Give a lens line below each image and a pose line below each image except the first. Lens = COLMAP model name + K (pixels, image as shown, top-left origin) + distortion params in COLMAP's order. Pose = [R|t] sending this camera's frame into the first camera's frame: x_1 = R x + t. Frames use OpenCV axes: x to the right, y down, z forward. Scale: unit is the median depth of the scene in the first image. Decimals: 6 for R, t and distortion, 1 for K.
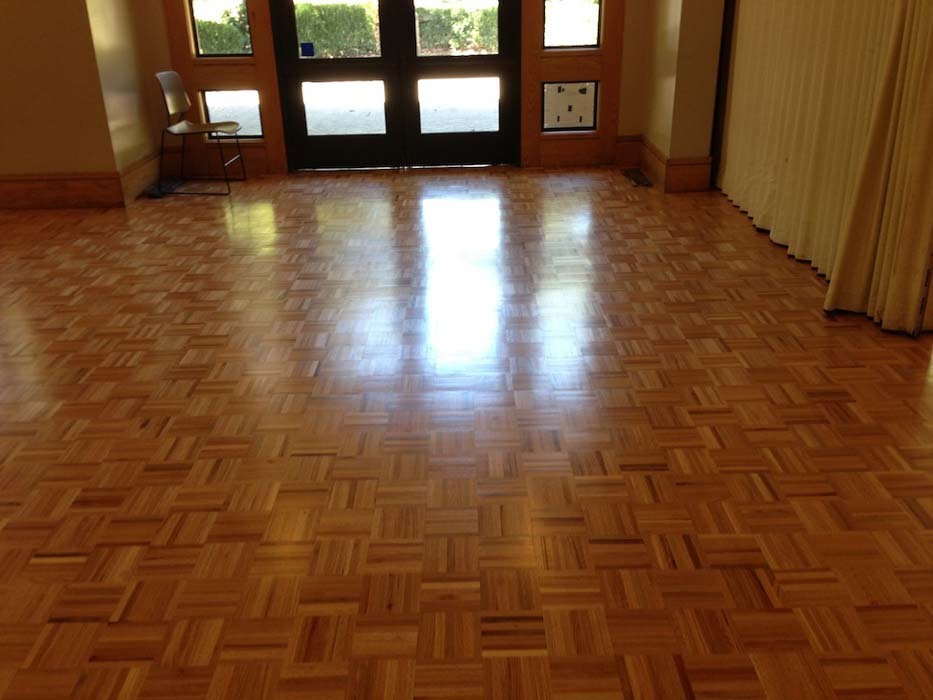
lens RADIAL K [[850.8, 0, 466.5], [0, 850.8, 350.0], [0, 0, 1]] dist [0.134657, -0.222387]
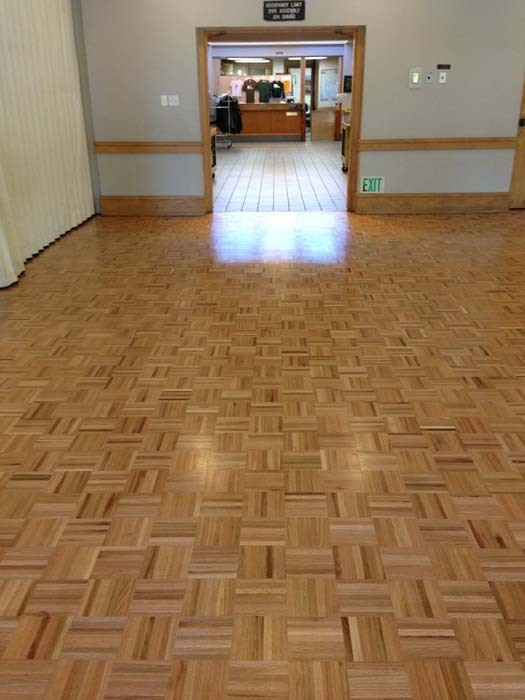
lens RADIAL K [[638.3, 0, 262.5], [0, 638.3, 350.0], [0, 0, 1]] dist [0.134657, -0.222387]
pose [[-0.998969, 0.021495, 0.039984, -0.192972], [0.043599, 0.699641, 0.713163, -0.740745], [-0.012645, 0.714171, -0.699857, 1.751167]]
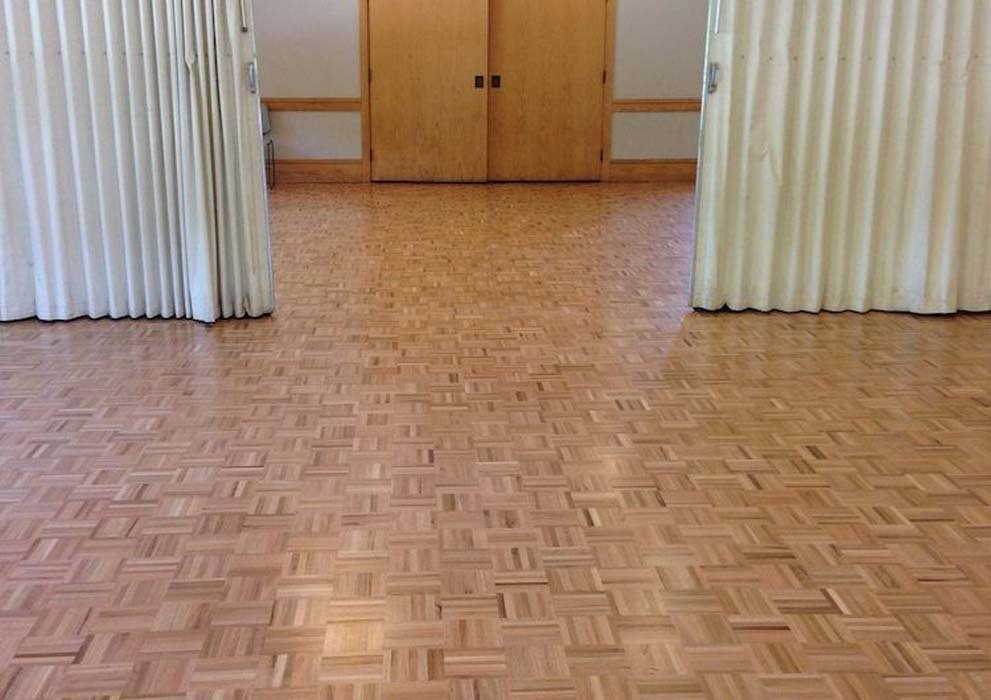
lens RADIAL K [[1210.3, 0, 497.7], [0, 1210.3, 385.7], [0, 0, 1]] dist [0.063573, 0.002422]
pose [[-0.061337, -0.256706, 0.964541, -2.017720], [0.397307, 0.880222, 0.259531, -0.400014], [-0.915634, 0.399138, 0.048001, 0.971161]]
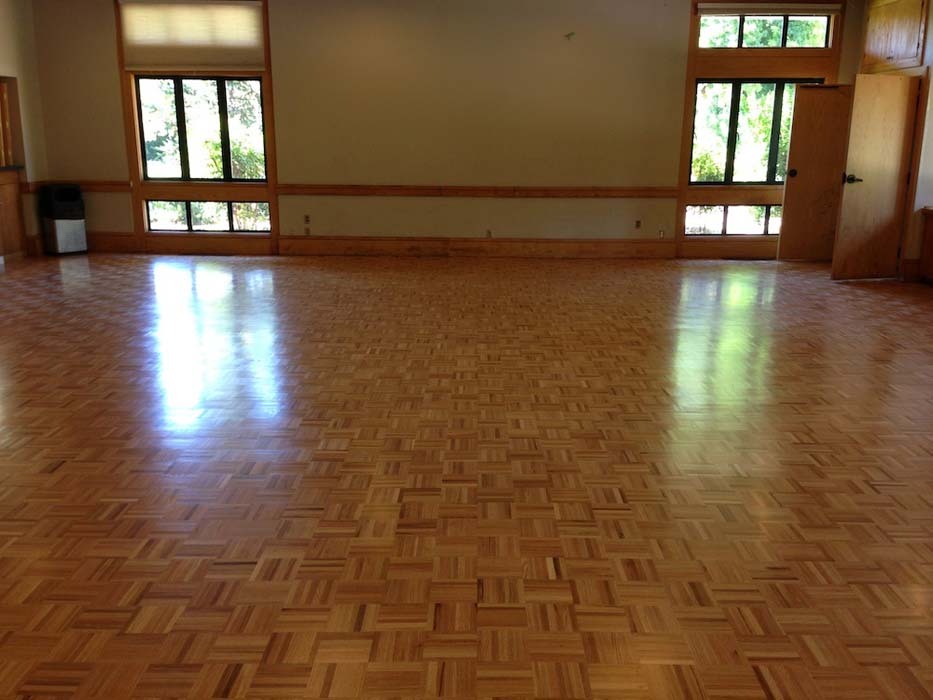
lens RADIAL K [[850.8, 0, 466.5], [0, 850.8, 350.0], [0, 0, 1]] dist [0.134657, -0.222387]
pose [[-0.020480, 0.263803, -0.964359, 0.647738], [-0.406973, 0.878833, 0.249050, -0.295487], [0.913210, 0.397569, 0.089362, 0.652082]]
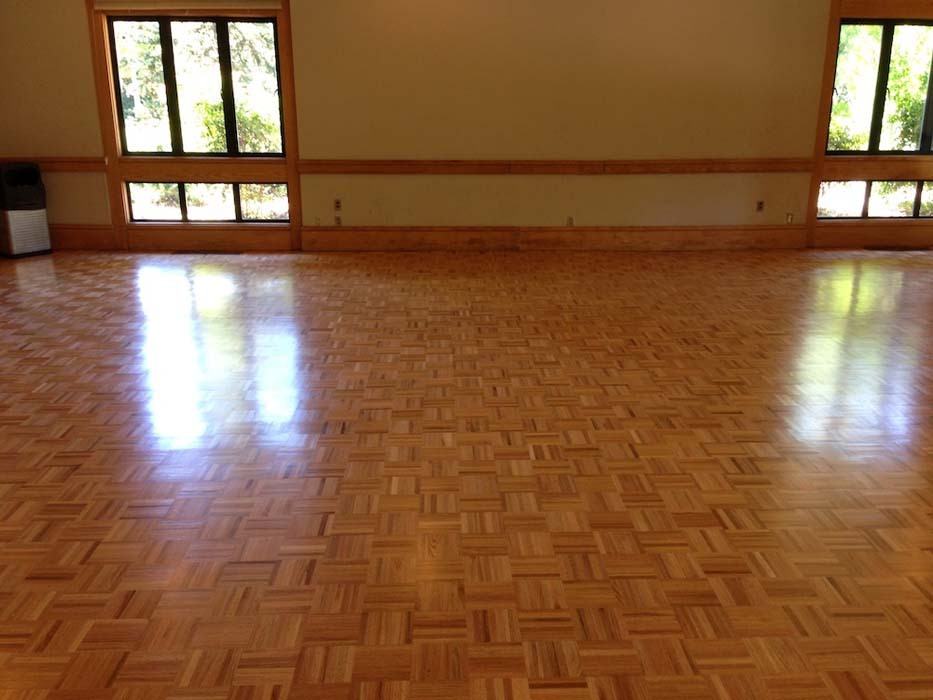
lens RADIAL K [[850.8, 0, 466.5], [0, 850.8, 350.0], [0, 0, 1]] dist [0.134657, -0.222387]
pose [[0.022185, 0.308683, -0.950906, -0.351163], [-0.403946, 0.872813, 0.273908, -0.088428], [0.914514, 0.378039, 0.144055, 0.214293]]
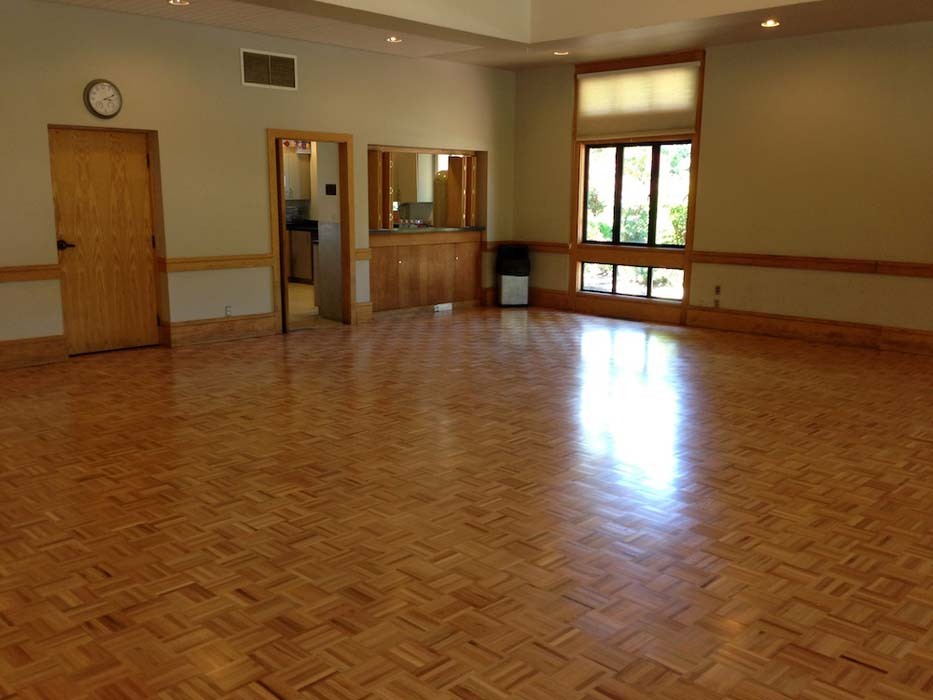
lens RADIAL K [[850.8, 0, 466.5], [0, 850.8, 350.0], [0, 0, 1]] dist [0.134657, -0.222387]
pose [[-0.708309, 0.147083, -0.690409, -0.144378], [-0.274832, 0.843420, 0.461638, -0.761007], [0.650205, 0.516729, -0.556979, 1.672575]]
